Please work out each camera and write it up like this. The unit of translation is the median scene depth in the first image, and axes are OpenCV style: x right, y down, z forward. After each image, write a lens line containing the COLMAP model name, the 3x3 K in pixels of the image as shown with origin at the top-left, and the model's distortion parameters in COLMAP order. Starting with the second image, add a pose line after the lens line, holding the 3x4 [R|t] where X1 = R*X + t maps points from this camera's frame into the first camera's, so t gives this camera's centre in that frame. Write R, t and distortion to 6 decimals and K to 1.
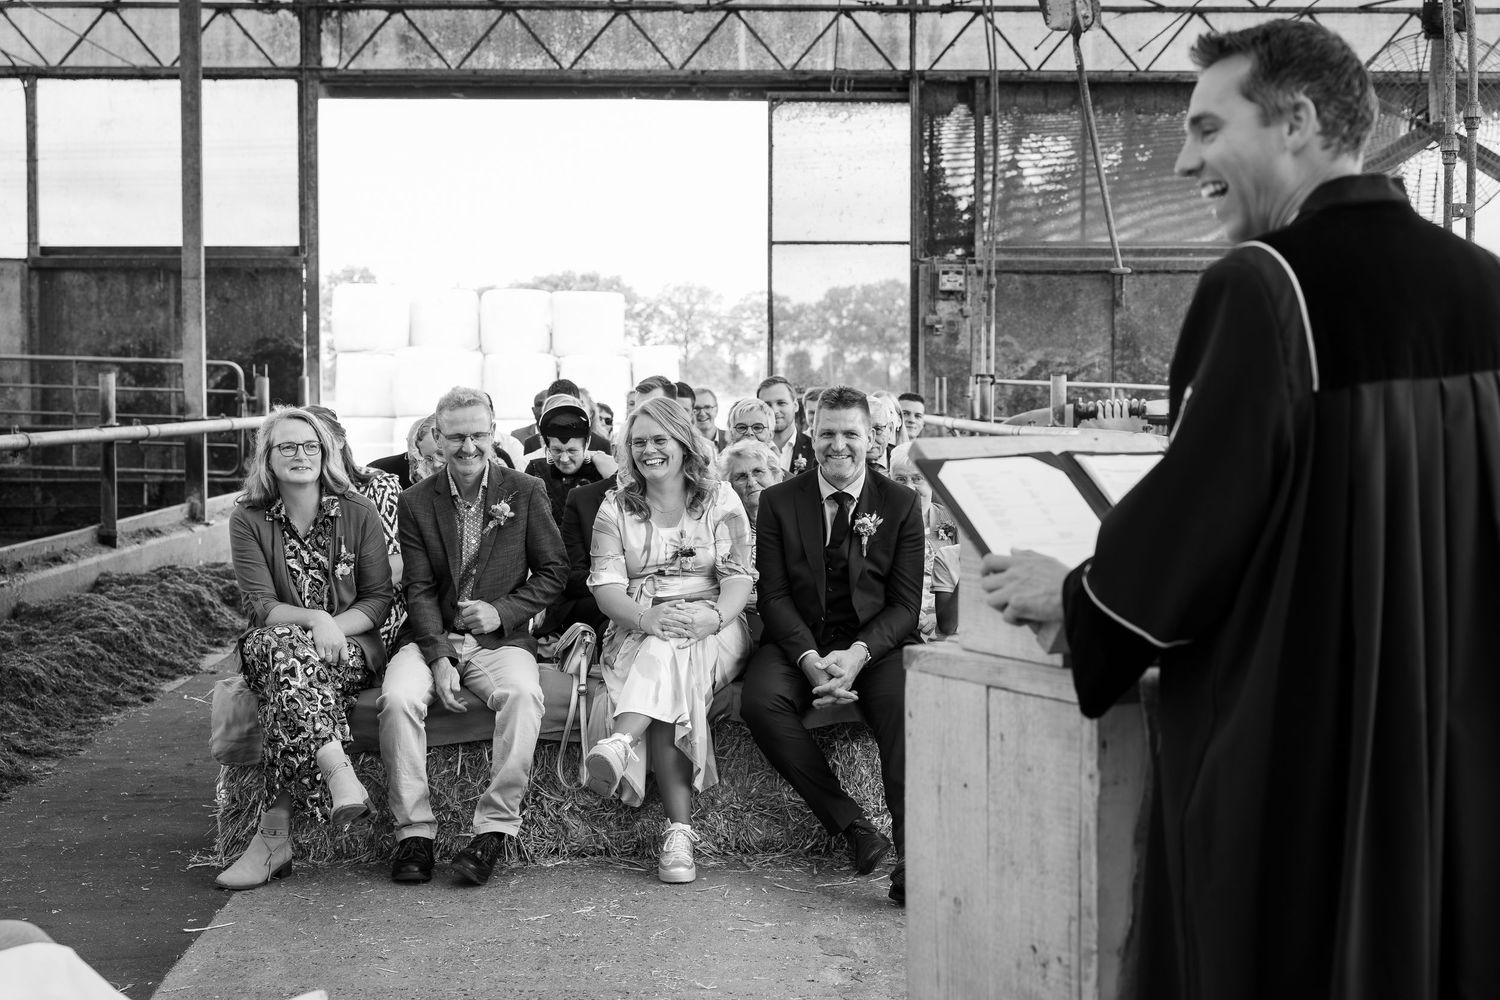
lens RADIAL K [[1910.0, 0, 709.4], [0, 1910.0, 482.8], [0, 0, 1]] dist [-0.008419, 0.000000]
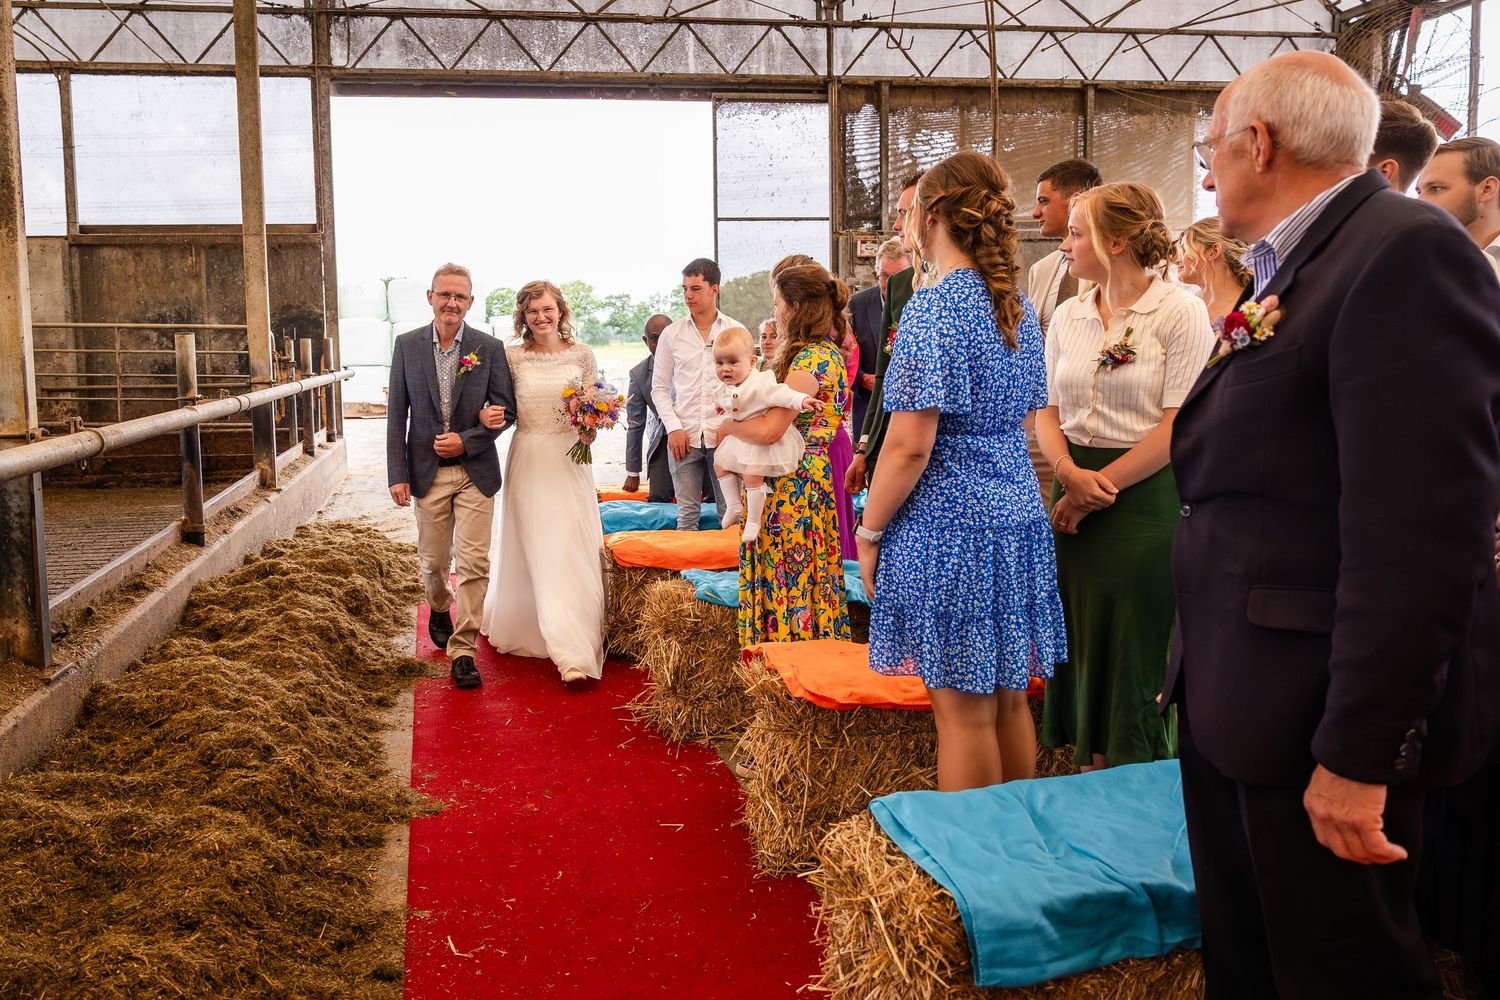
lens RADIAL K [[1212.9, 0, 692.6], [0, 1212.9, 444.0], [0, 0, 1]] dist [0.001990, -0.016266]
pose [[0.991112, -0.030363, 0.129518, -0.088790], [0.025786, 0.998987, 0.036872, -0.012406], [-0.130506, -0.033205, 0.990891, 0.240493]]
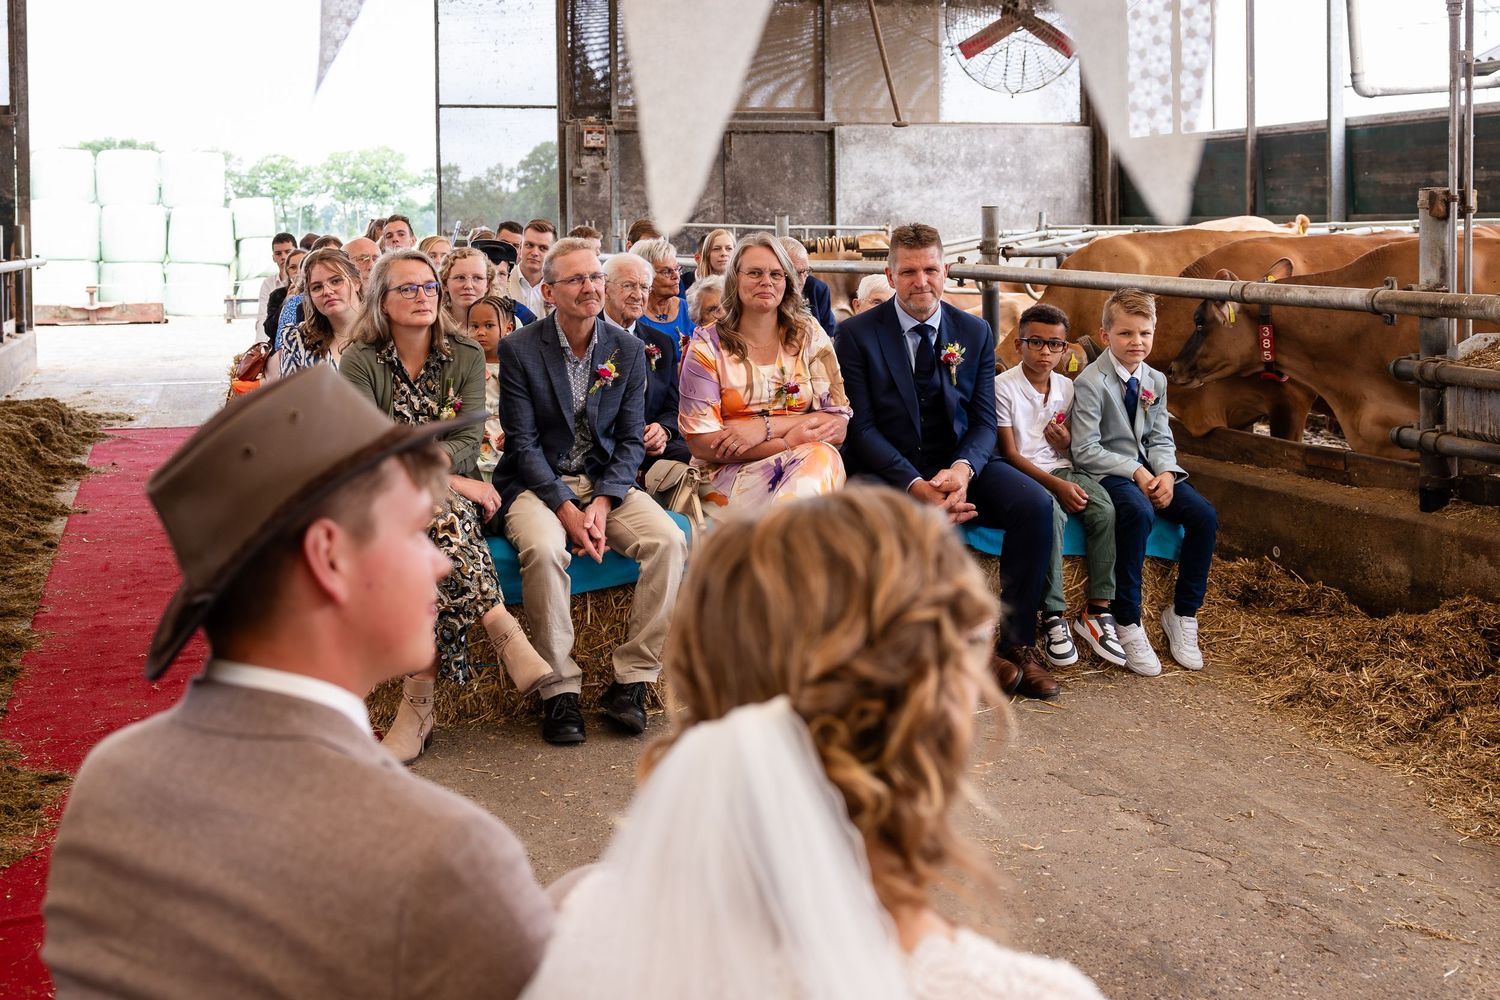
lens RADIAL K [[1566.0, 0, 647.3], [0, 1566.0, 278.2], [0, 0, 1]] dist [-0.021767, 0.000000]
pose [[0.974626, -0.016018, 0.223268, -0.059652], [0.020408, 0.999641, -0.017366, -0.001790], [-0.222909, 0.021482, 0.974603, 0.046221]]
